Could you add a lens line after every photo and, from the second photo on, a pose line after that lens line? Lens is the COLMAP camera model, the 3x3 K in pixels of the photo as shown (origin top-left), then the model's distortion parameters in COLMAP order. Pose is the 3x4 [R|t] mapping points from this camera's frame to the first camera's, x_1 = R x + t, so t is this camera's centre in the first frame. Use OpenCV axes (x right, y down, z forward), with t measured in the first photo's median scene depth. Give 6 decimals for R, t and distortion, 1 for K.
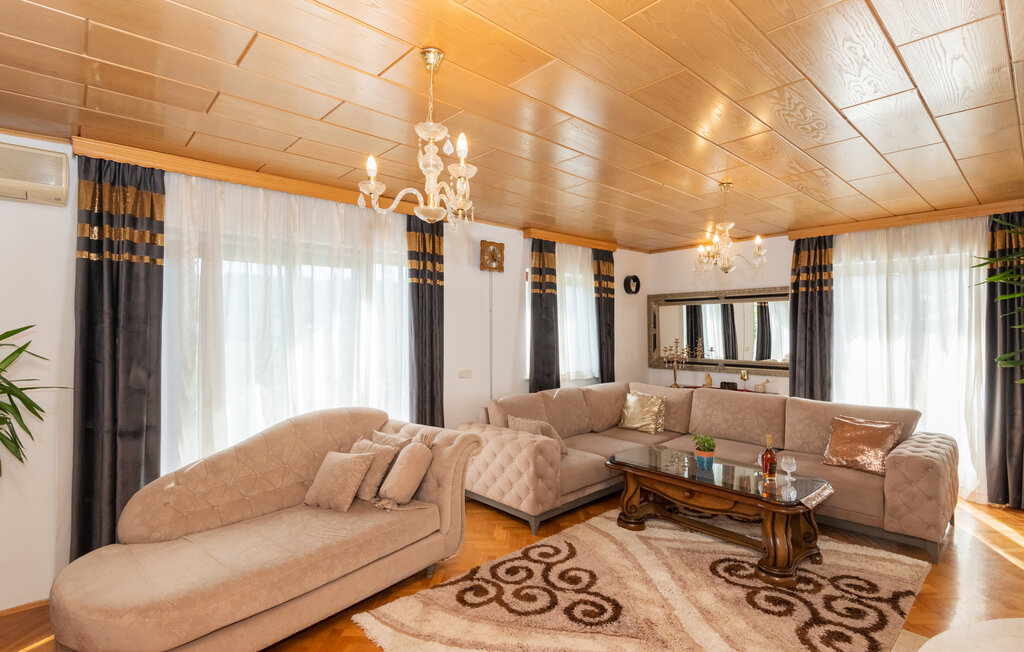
lens RADIAL K [[488.1, 0, 512.0], [0, 488.1, 326.0], [0, 0, 1]] dist [0.001078, -0.020958]
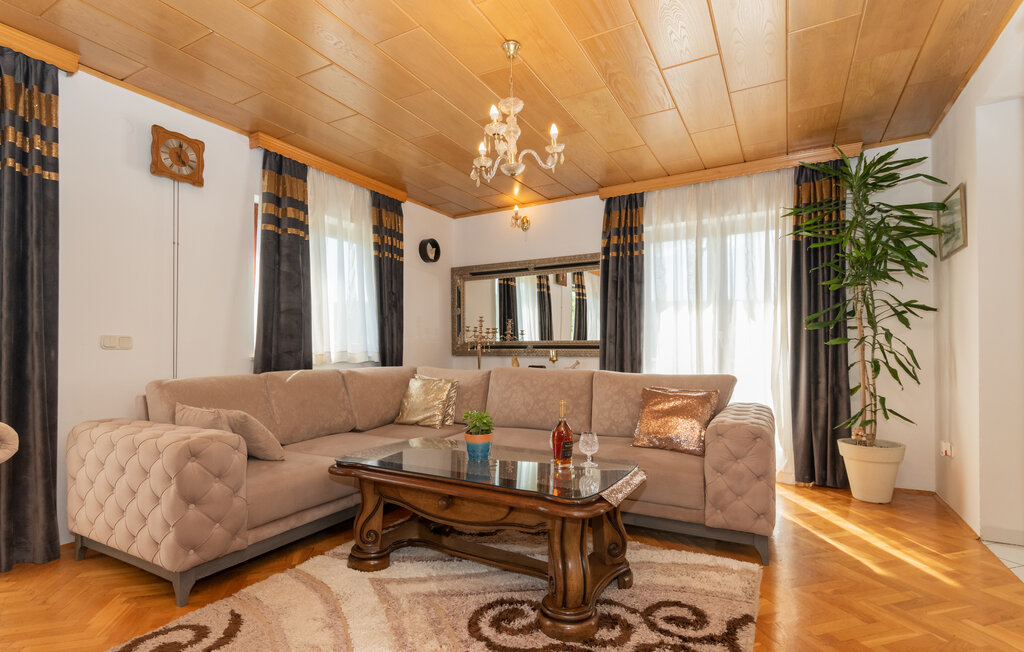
lens RADIAL K [[475.6, 0, 529.2], [0, 475.6, 342.2], [0, 0, 1]] dist [0.002853, -0.000864]
pose [[0.939234, 0.009705, 0.343141, 0.208866], [-0.006030, 0.999912, -0.011777, 0.120124], [-0.343226, 0.008992, 0.939210, 0.321503]]
